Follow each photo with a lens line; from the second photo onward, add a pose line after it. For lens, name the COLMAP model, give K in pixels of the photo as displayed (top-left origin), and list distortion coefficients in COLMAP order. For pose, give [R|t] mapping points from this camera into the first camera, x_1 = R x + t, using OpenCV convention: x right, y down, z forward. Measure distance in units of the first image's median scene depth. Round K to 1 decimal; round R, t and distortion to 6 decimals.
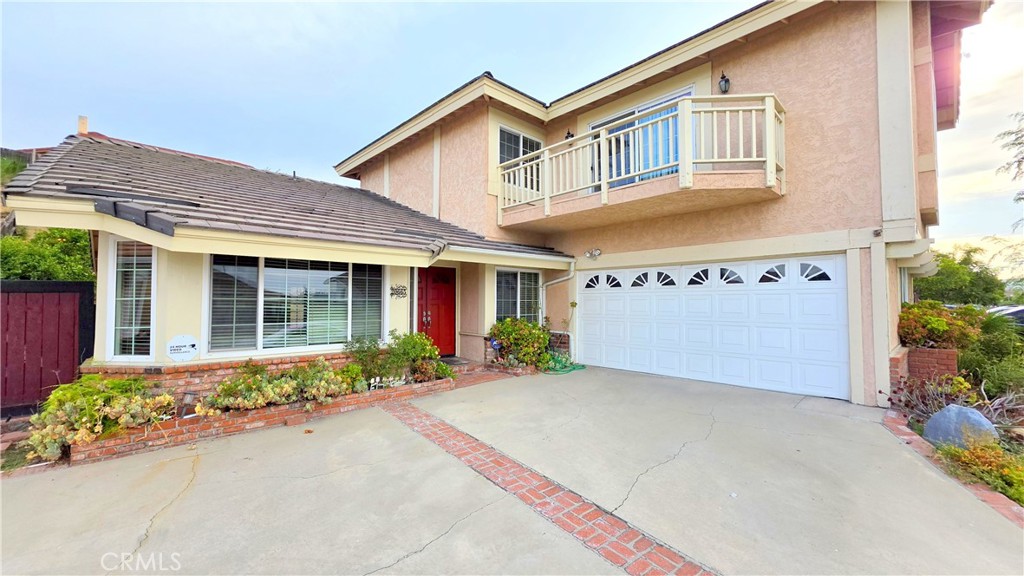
lens RADIAL K [[417.0, 0, 509.8], [0, 417.0, 287.2], [0, 0, 1]] dist [-0.004835, -0.000092]
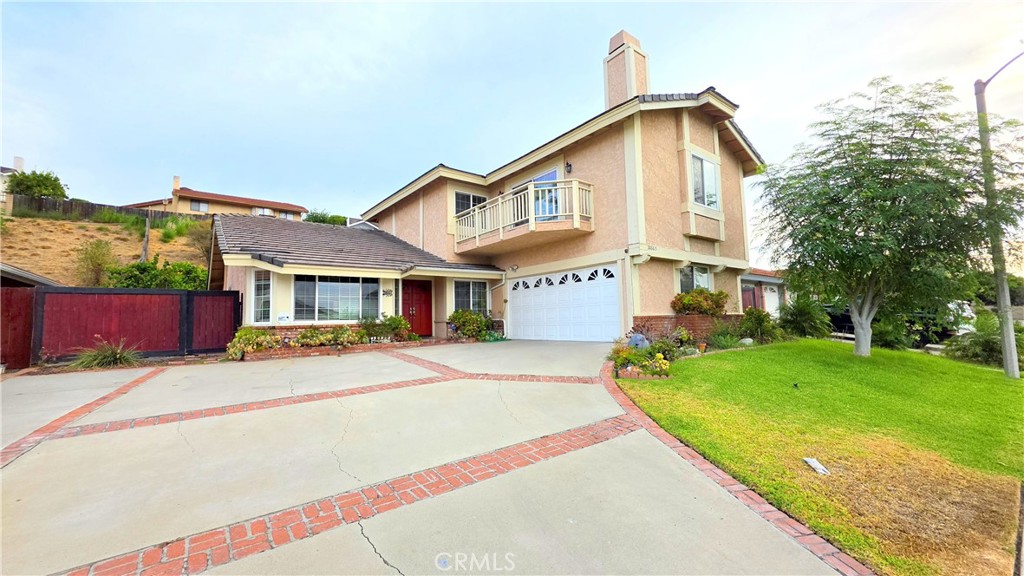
lens RADIAL K [[417.0, 0, 509.8], [0, 417.0, 287.2], [0, 0, 1]] dist [-0.004835, -0.000092]
pose [[0.995764, -0.035819, -0.084686, 0.350487], [0.031954, 0.998404, -0.046568, 0.073248], [0.086218, 0.043665, 0.995319, -0.642278]]
